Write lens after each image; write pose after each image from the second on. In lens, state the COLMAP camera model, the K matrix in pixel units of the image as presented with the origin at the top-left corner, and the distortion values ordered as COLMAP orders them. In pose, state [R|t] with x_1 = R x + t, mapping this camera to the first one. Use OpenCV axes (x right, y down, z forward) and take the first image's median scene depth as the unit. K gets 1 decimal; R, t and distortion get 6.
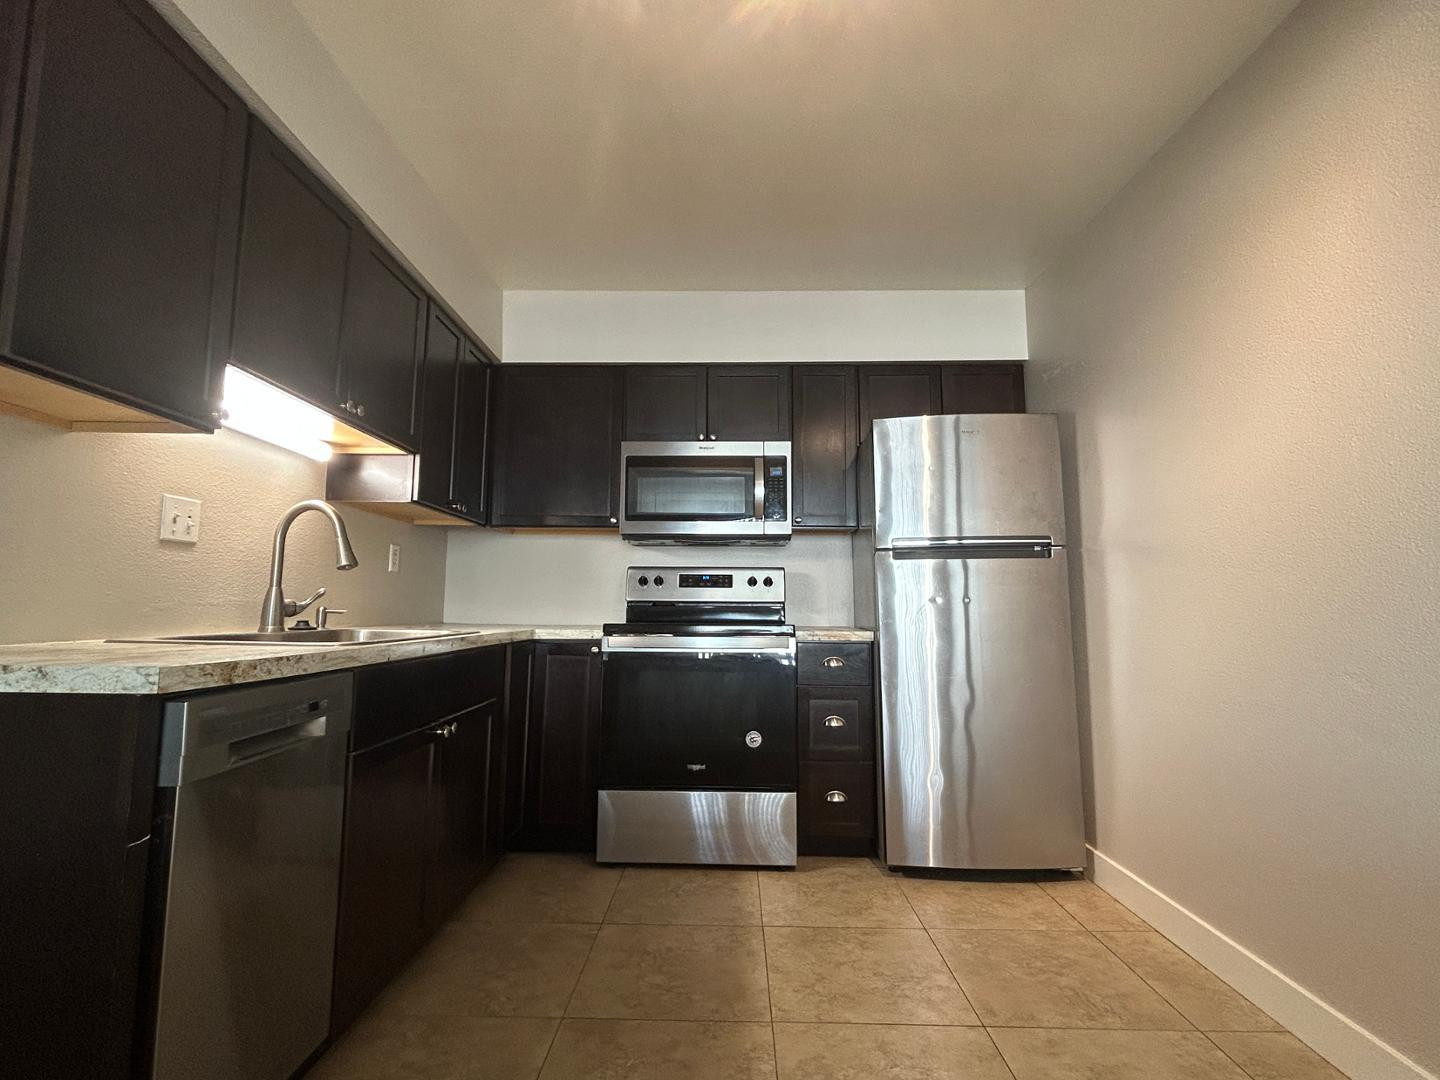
lens RADIAL K [[687.3, 0, 720.0], [0, 687.3, 540.0], [0, 0, 1]] dist [-0.002150, 0.001188]
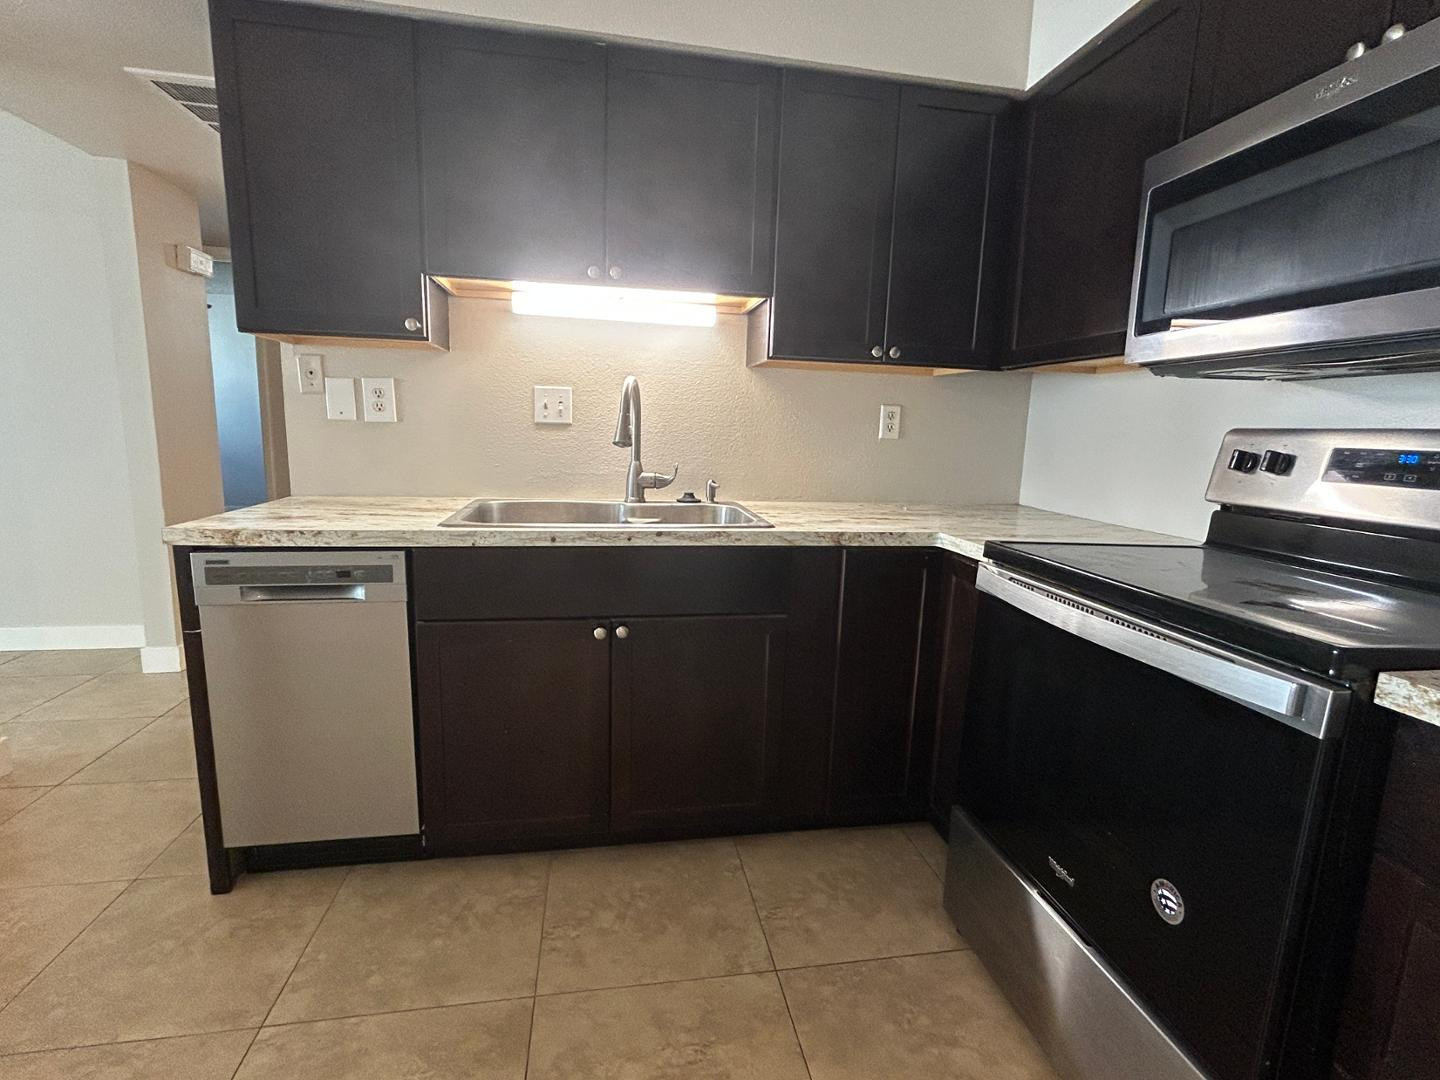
lens RADIAL K [[687.3, 0, 720.0], [0, 687.3, 540.0], [0, 0, 1]] dist [-0.002150, 0.001188]
pose [[0.188939, 0.156208, -0.969485, 0.422234], [0.068494, 0.982766, 0.171696, 0.013625], [0.979597, -0.098844, 0.174983, 0.880368]]
